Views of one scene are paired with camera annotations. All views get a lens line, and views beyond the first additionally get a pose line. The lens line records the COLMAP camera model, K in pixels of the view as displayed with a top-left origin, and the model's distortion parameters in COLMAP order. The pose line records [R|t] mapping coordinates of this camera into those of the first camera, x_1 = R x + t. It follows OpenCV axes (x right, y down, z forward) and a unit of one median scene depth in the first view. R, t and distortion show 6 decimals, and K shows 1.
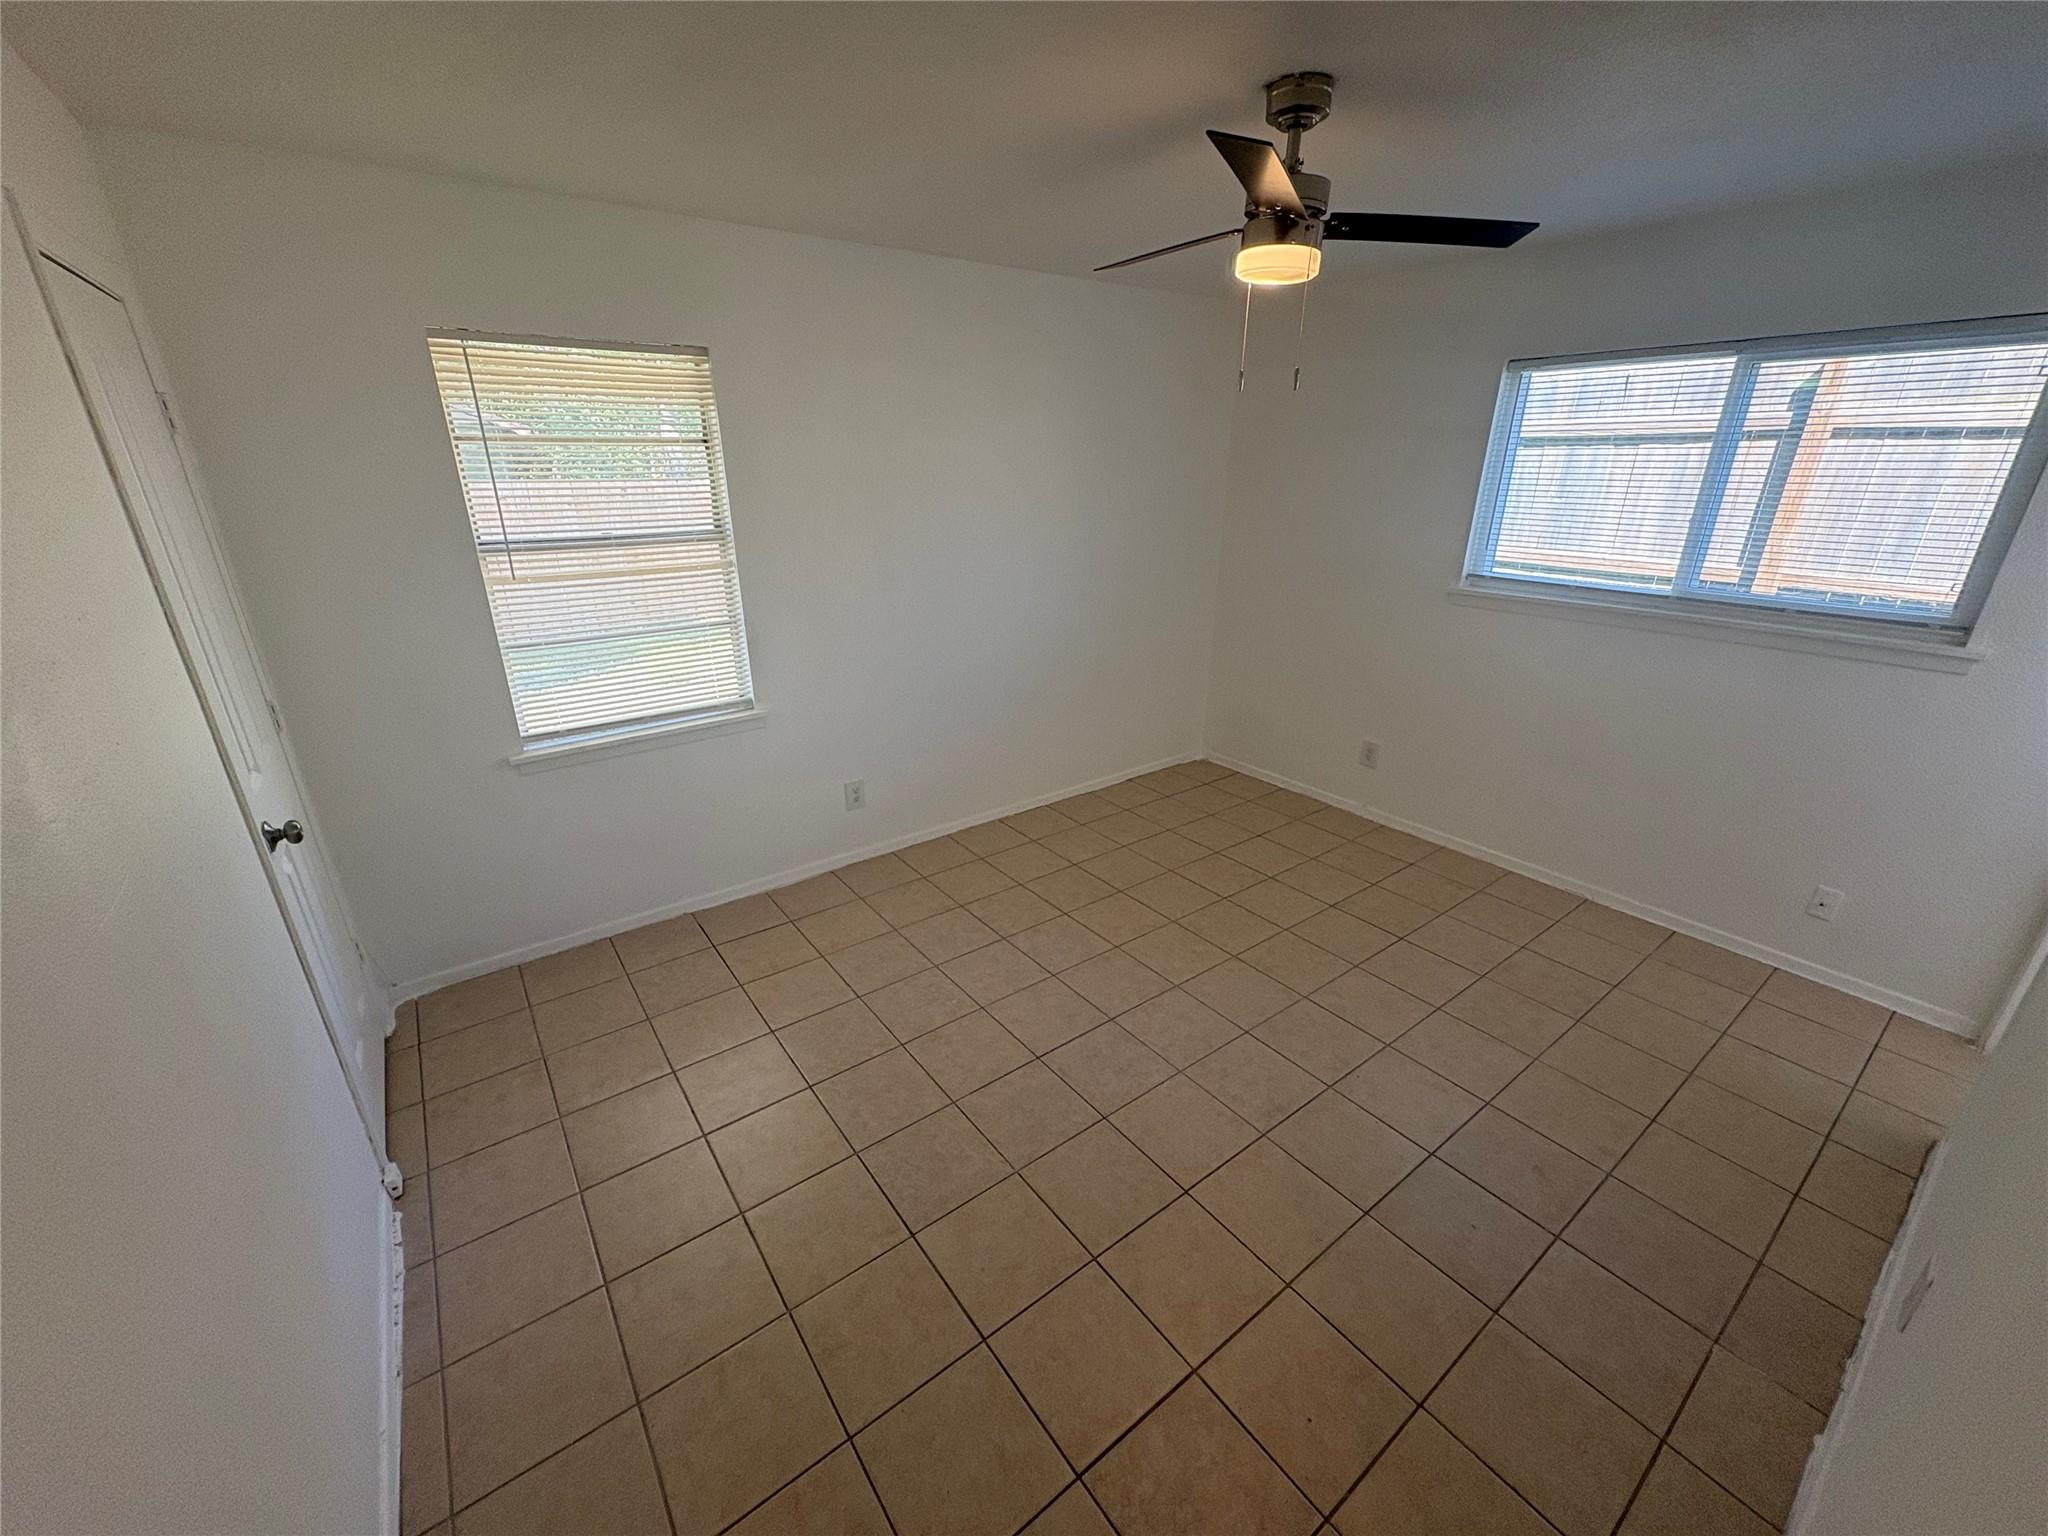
lens RADIAL K [[808.6, 0, 1024.1], [0, 808.6, 773.4], [0, 0, 1]] dist [0.001161, 0.000186]
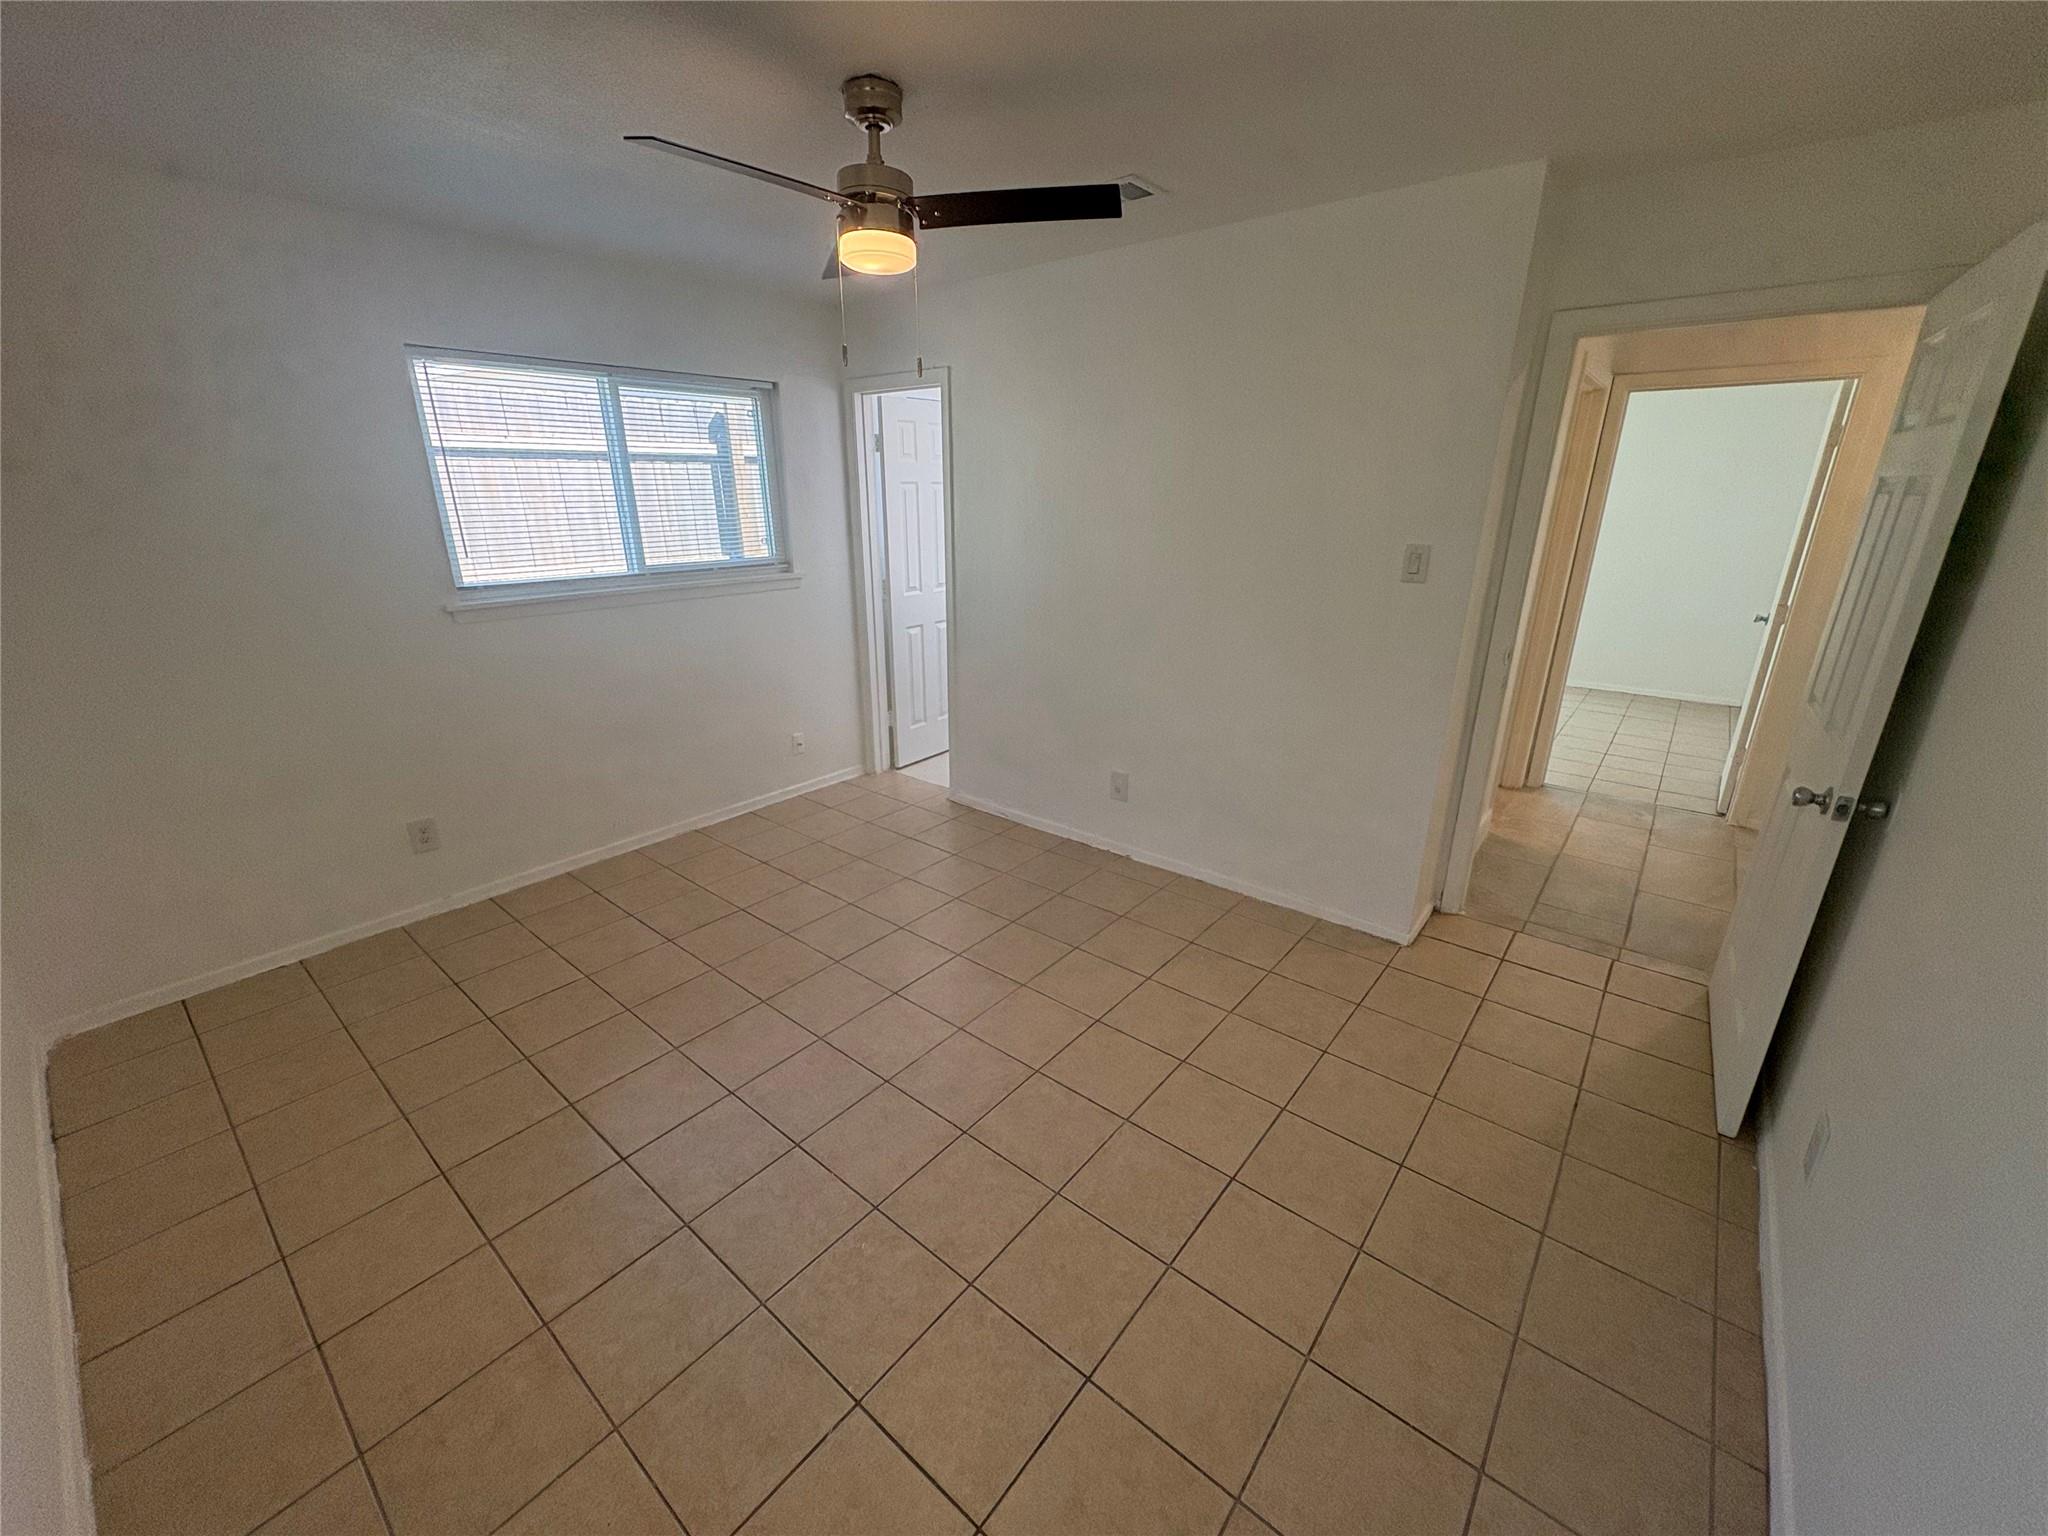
lens RADIAL K [[809.5, 0, 1022.4], [0, 809.5, 771.9], [0, 0, 1]] dist [-0.001931, -0.000335]
pose [[-0.255382, -0.306256, 0.917054, -0.561291], [0.360816, 0.849791, 0.384273, -0.228349], [-0.896990, 0.429024, -0.106519, 0.745236]]
